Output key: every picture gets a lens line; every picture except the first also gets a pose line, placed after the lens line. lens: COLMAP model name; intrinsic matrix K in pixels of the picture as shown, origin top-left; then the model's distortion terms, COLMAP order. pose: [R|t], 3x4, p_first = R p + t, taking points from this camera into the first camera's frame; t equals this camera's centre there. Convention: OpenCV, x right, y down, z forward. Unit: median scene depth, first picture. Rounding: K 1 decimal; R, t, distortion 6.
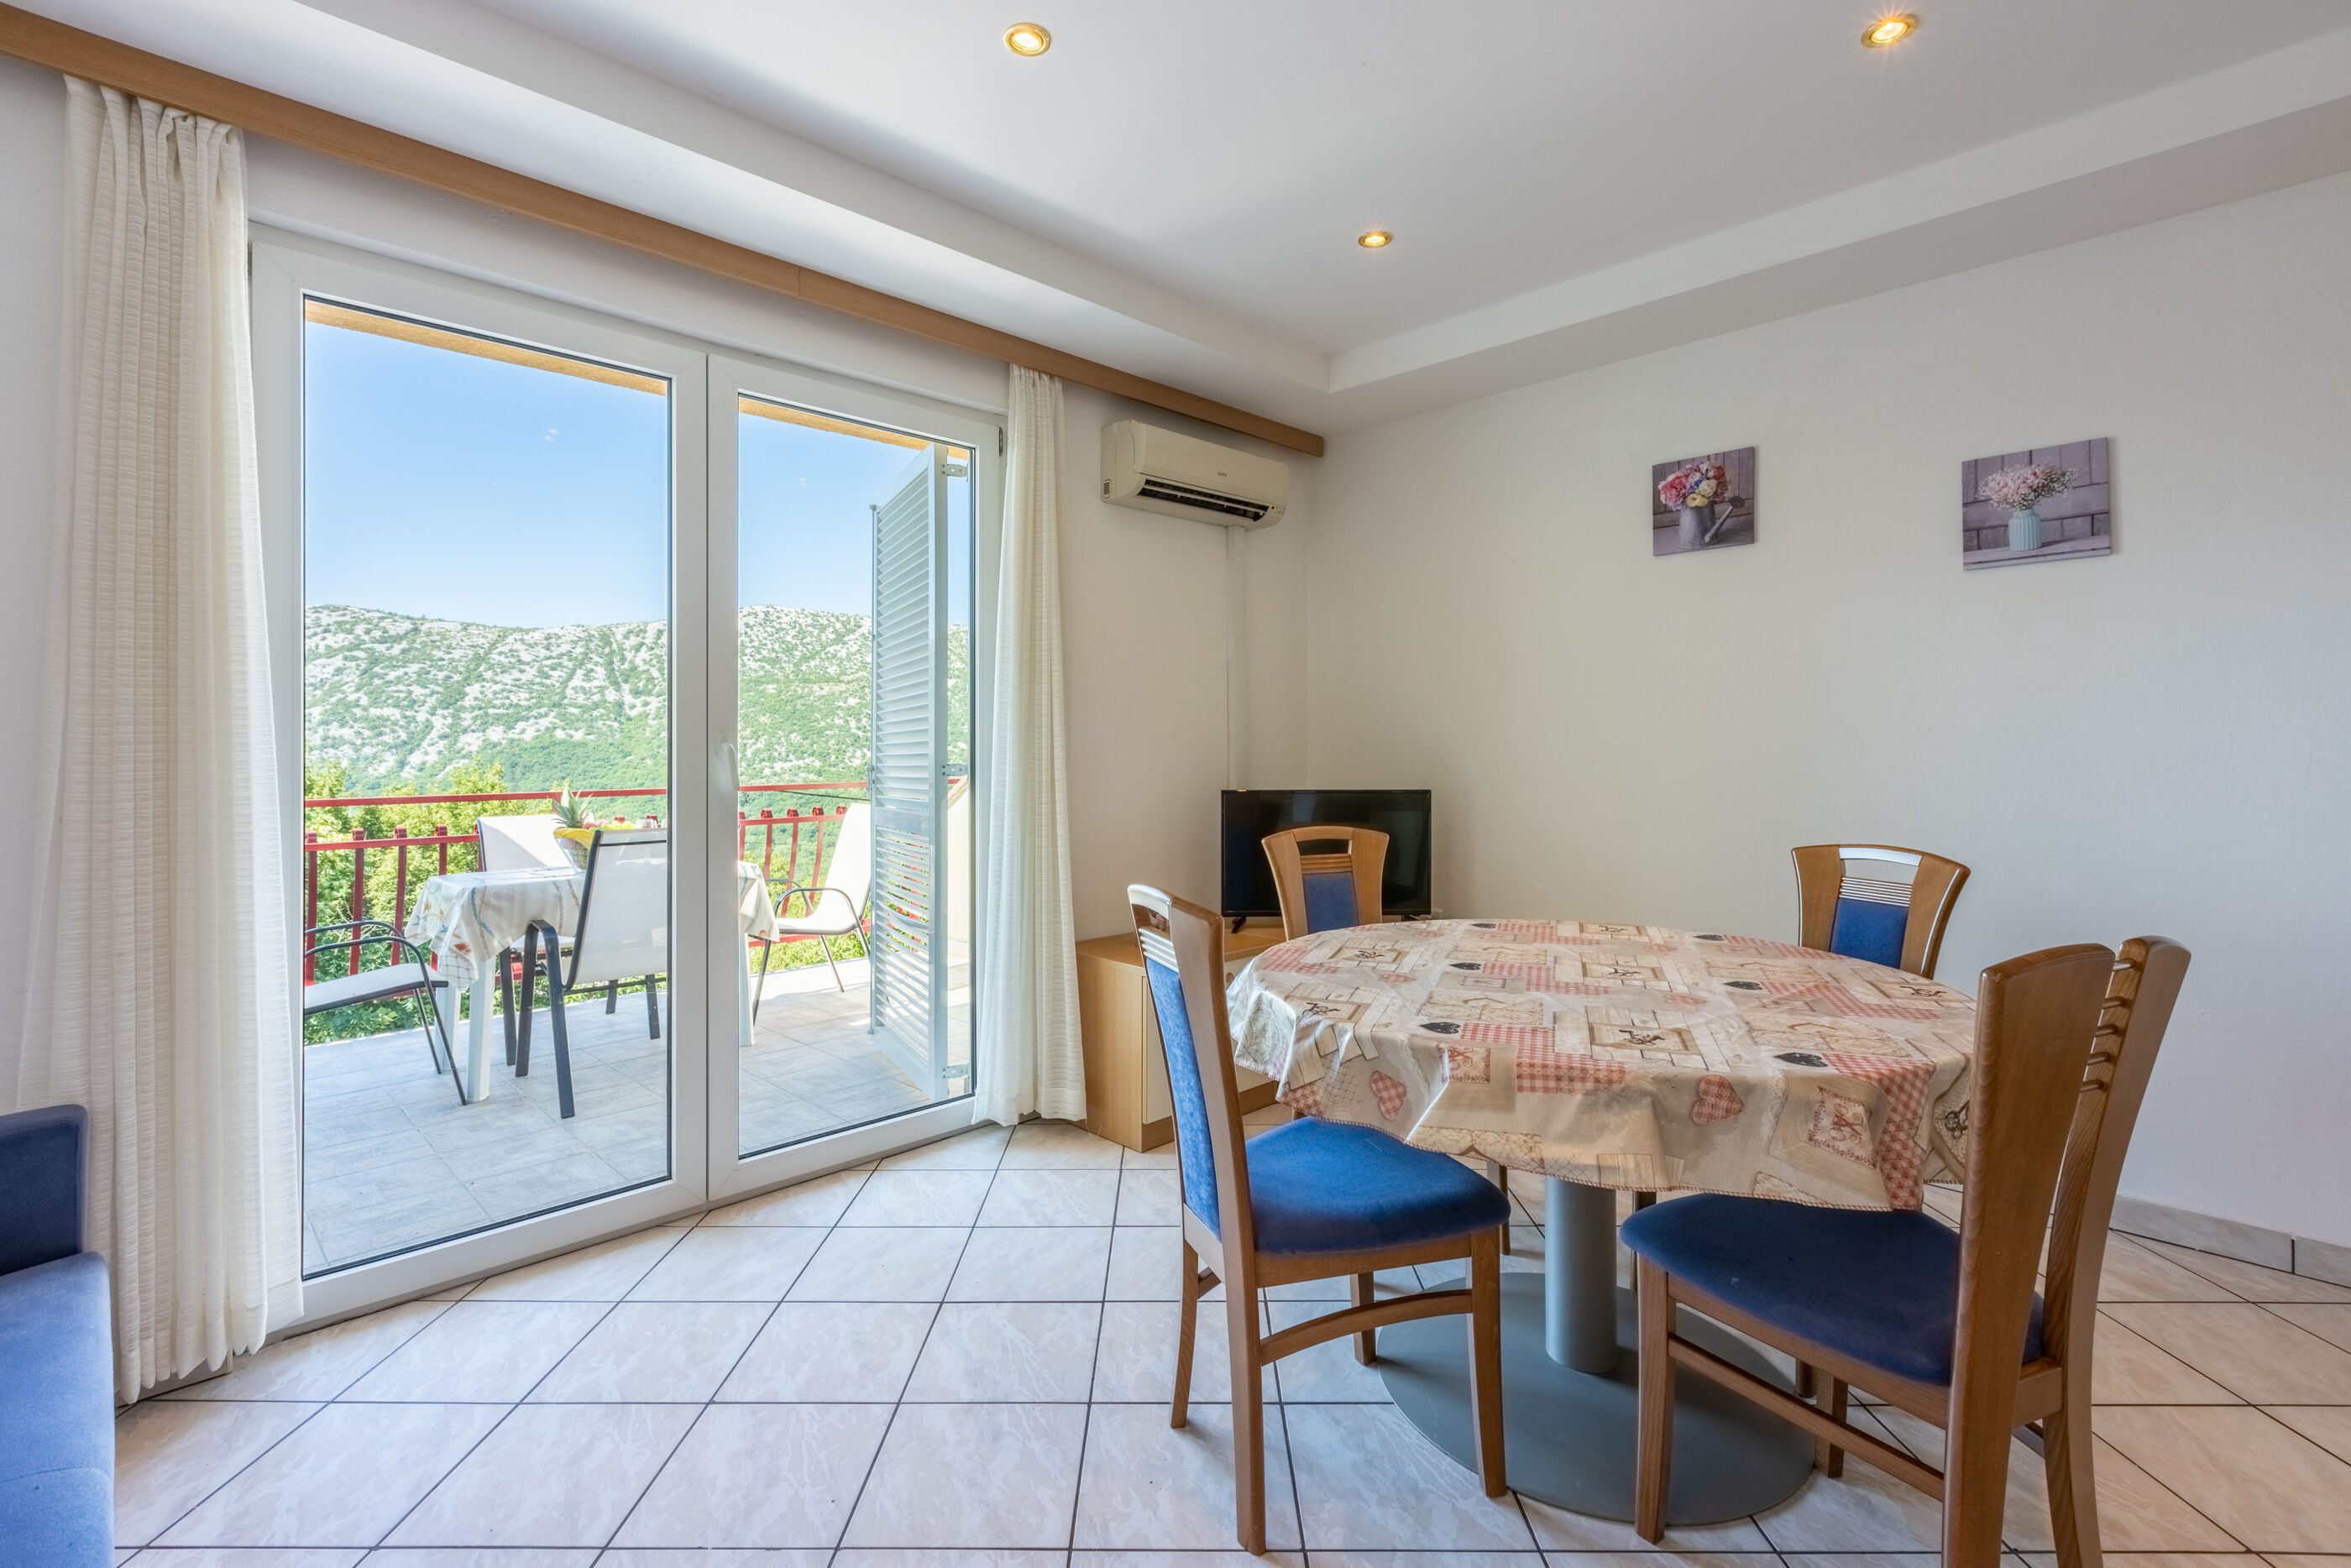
lens RADIAL K [[1055.8, 0, 1167.4], [0, 1055.8, 741.0], [0, 0, 1]] dist [0.003115, -0.000665]
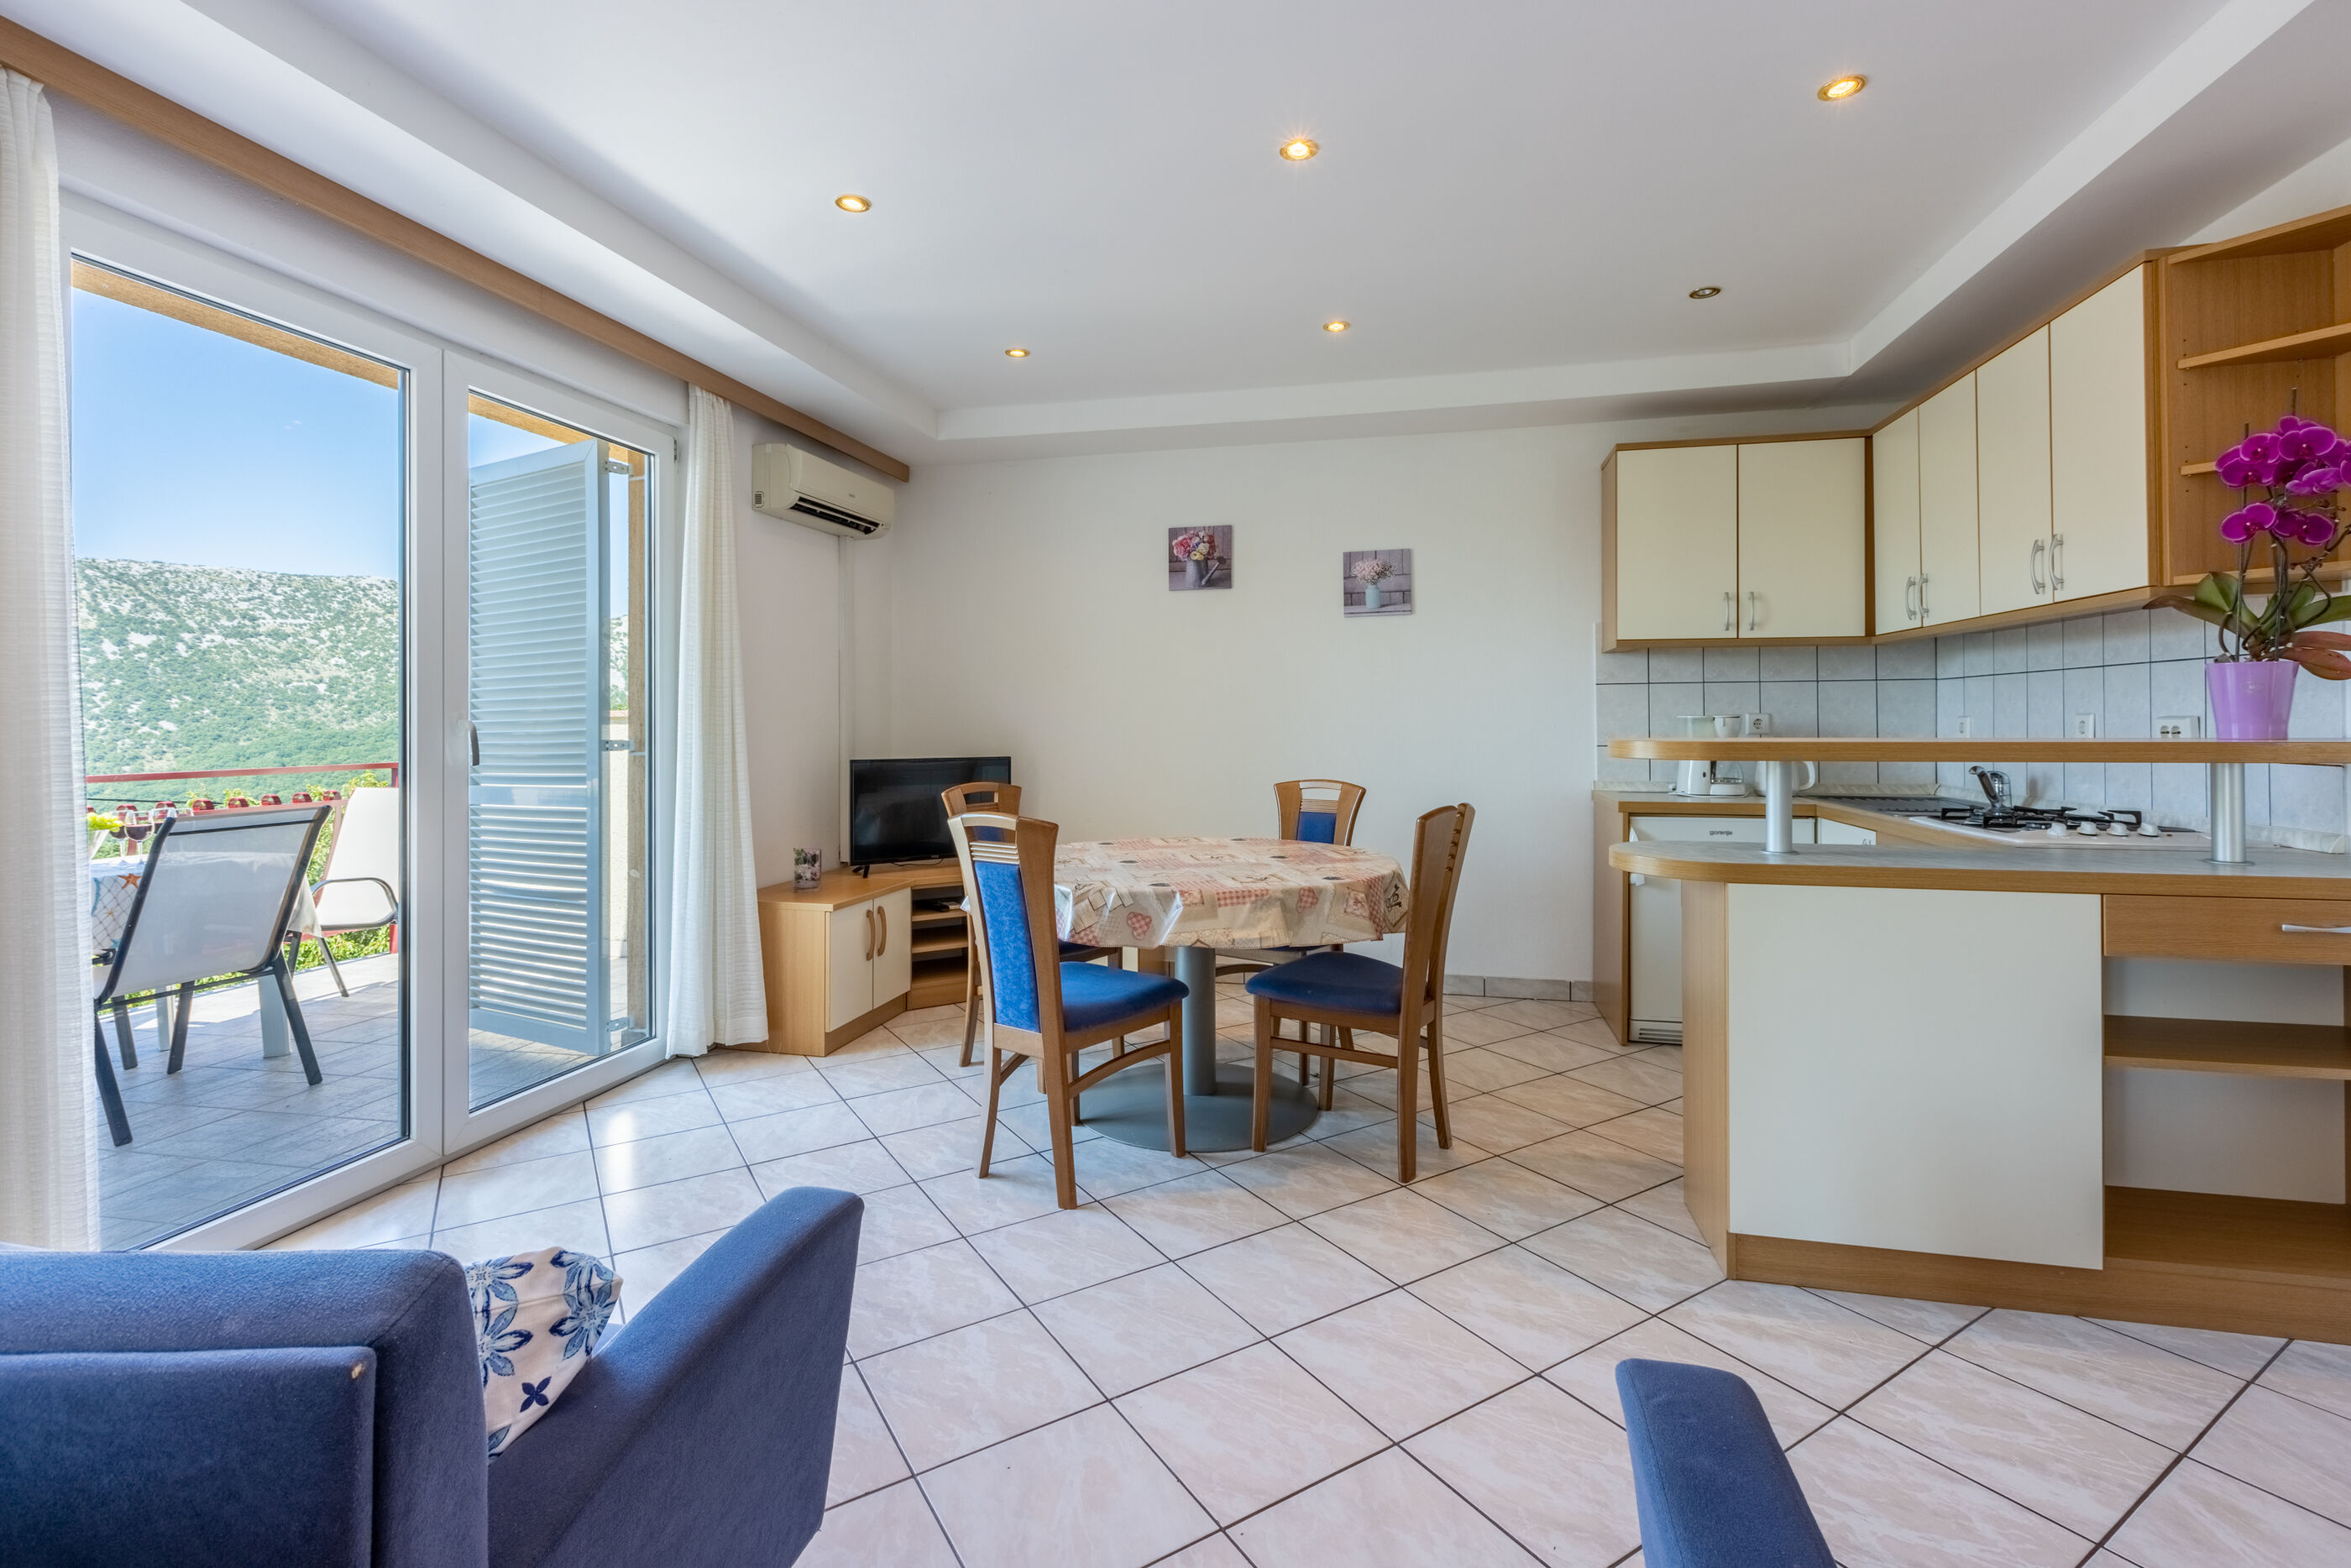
lens RADIAL K [[1063.7, 0, 1169.3], [0, 1063.7, 719.1], [0, 0, 1]] dist [0.001238, 0.000302]
pose [[0.844672, 0.000612, 0.535283, -0.380699], [-0.000166, 1.000000, -0.000882, 0.001655], [-0.535284, 0.000656, 0.844672, -0.273175]]
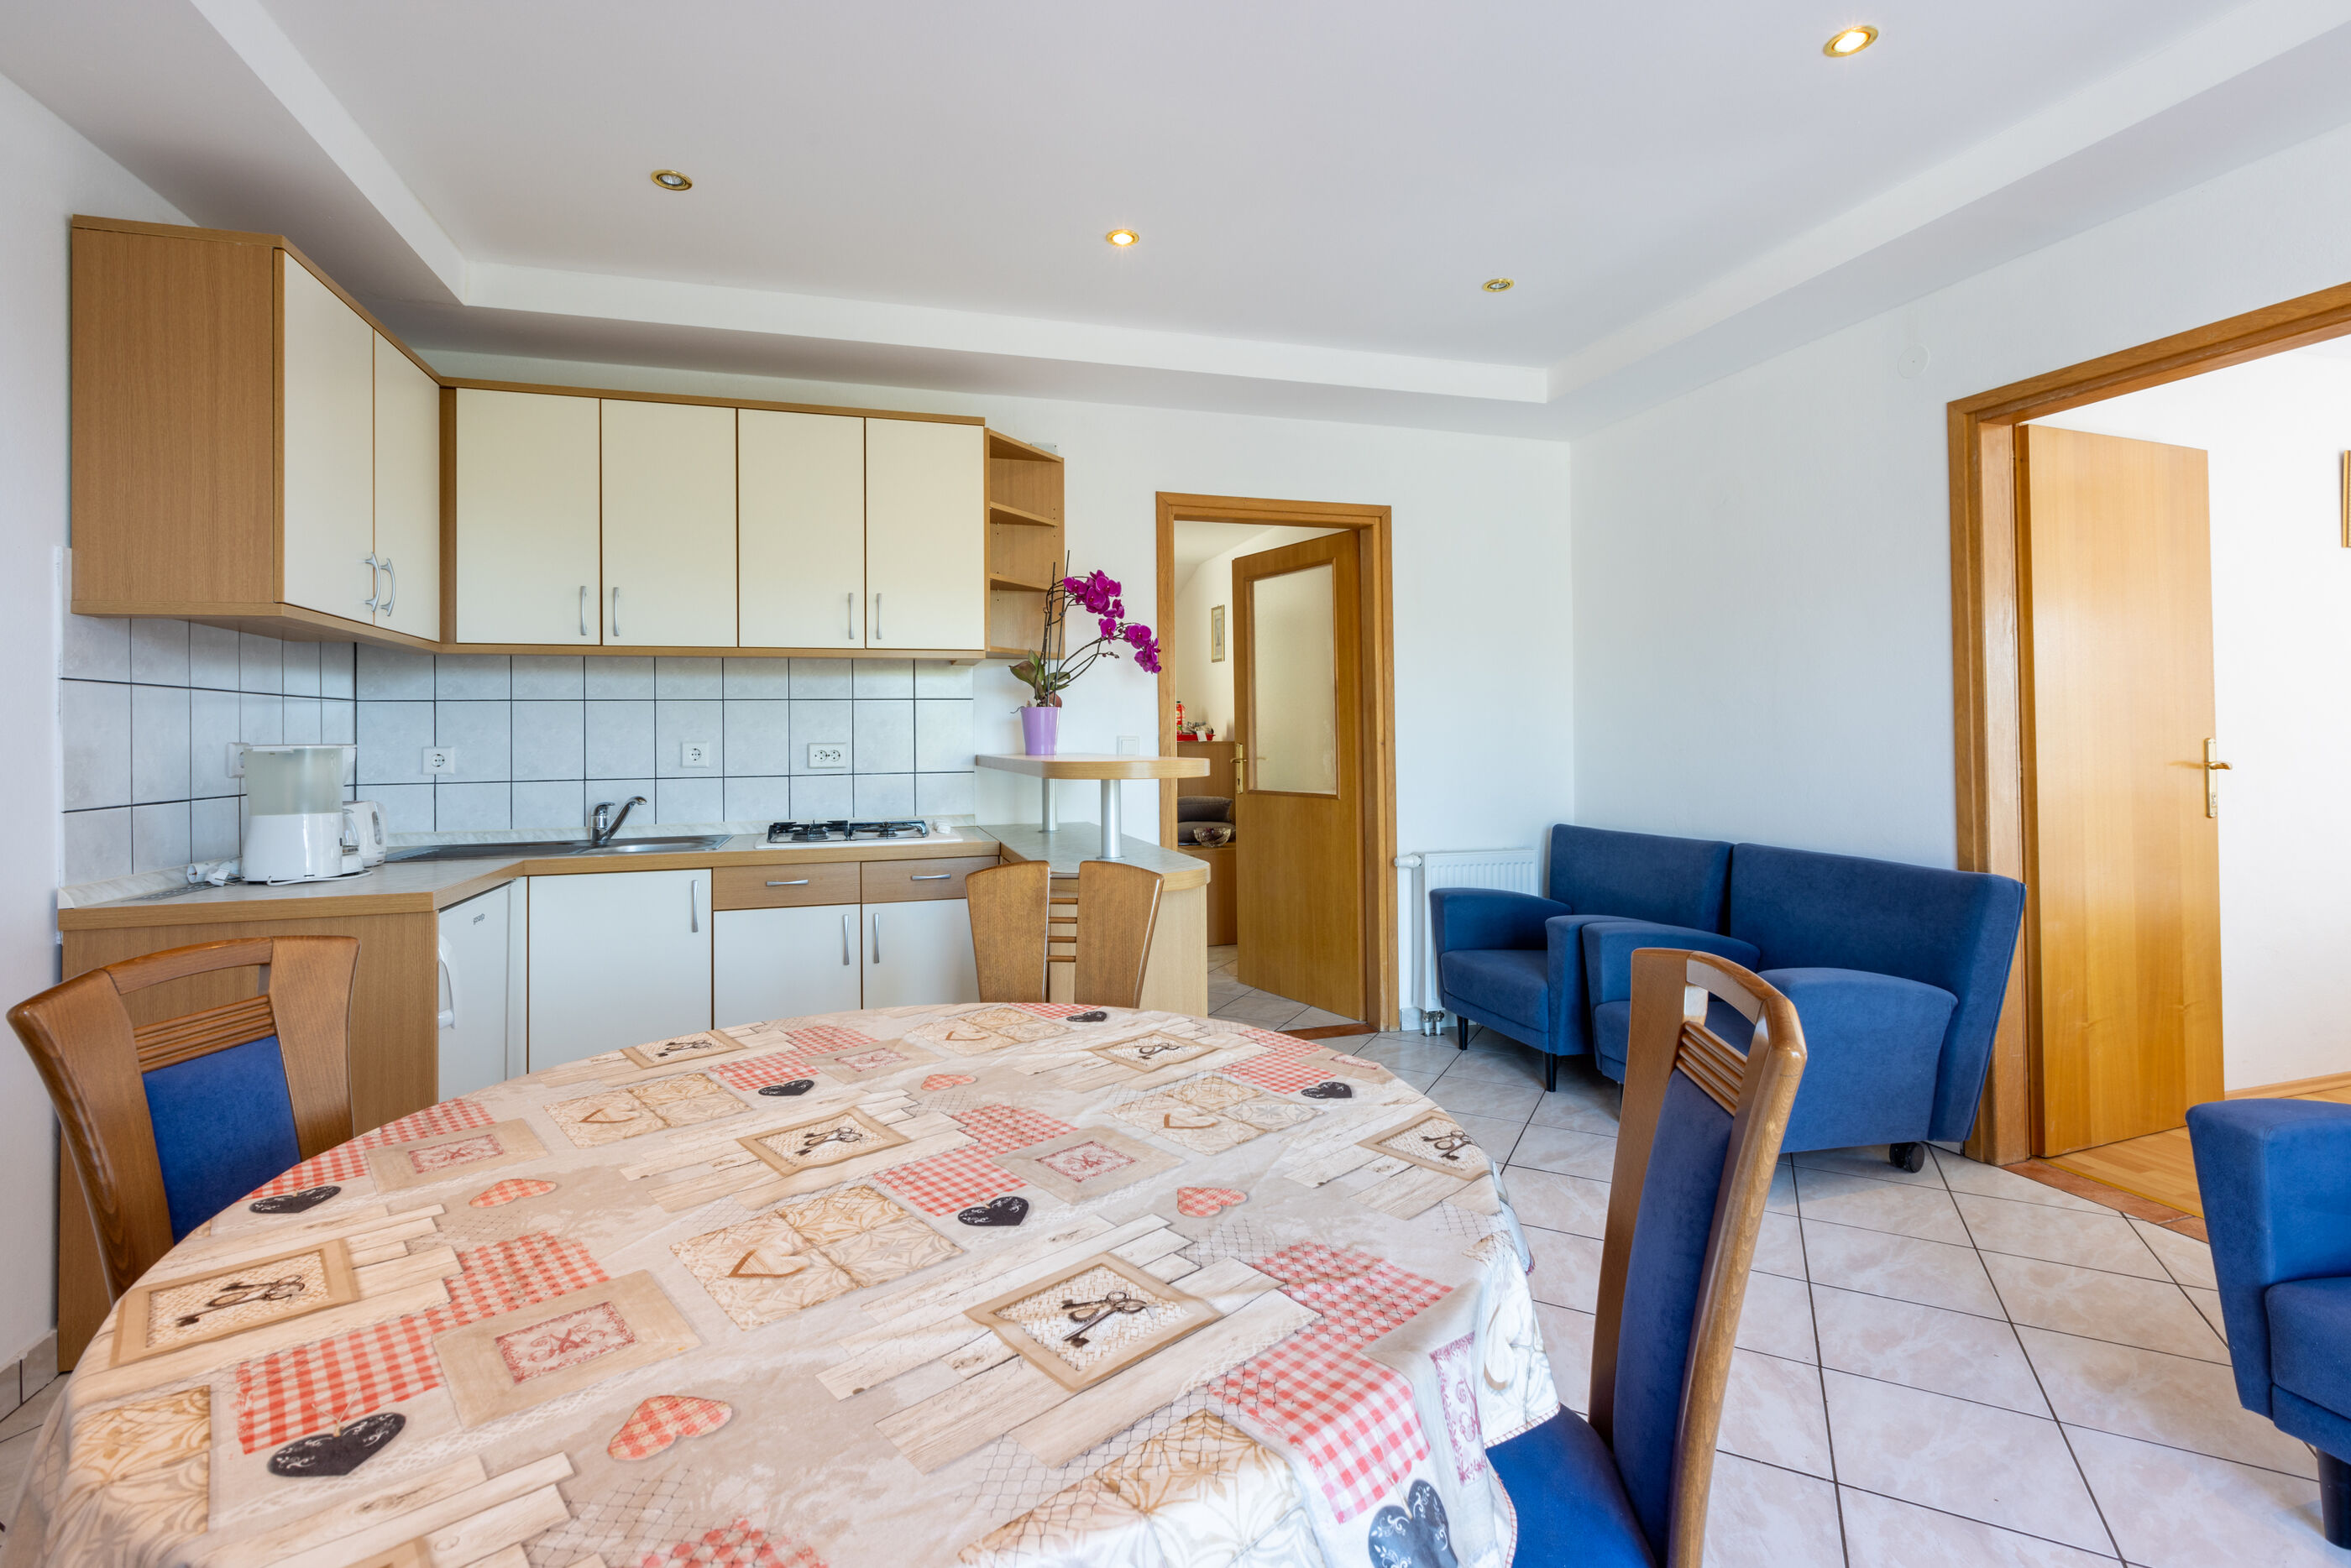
lens RADIAL K [[1063.7, 0, 1169.3], [0, 1063.7, 719.1], [0, 0, 1]] dist [0.001238, 0.000302]
pose [[-0.885210, 0.023069, 0.464620, -0.012561], [0.014570, 0.999655, -0.021874, 0.003703], [-0.464964, -0.012594, -0.885240, 1.029277]]
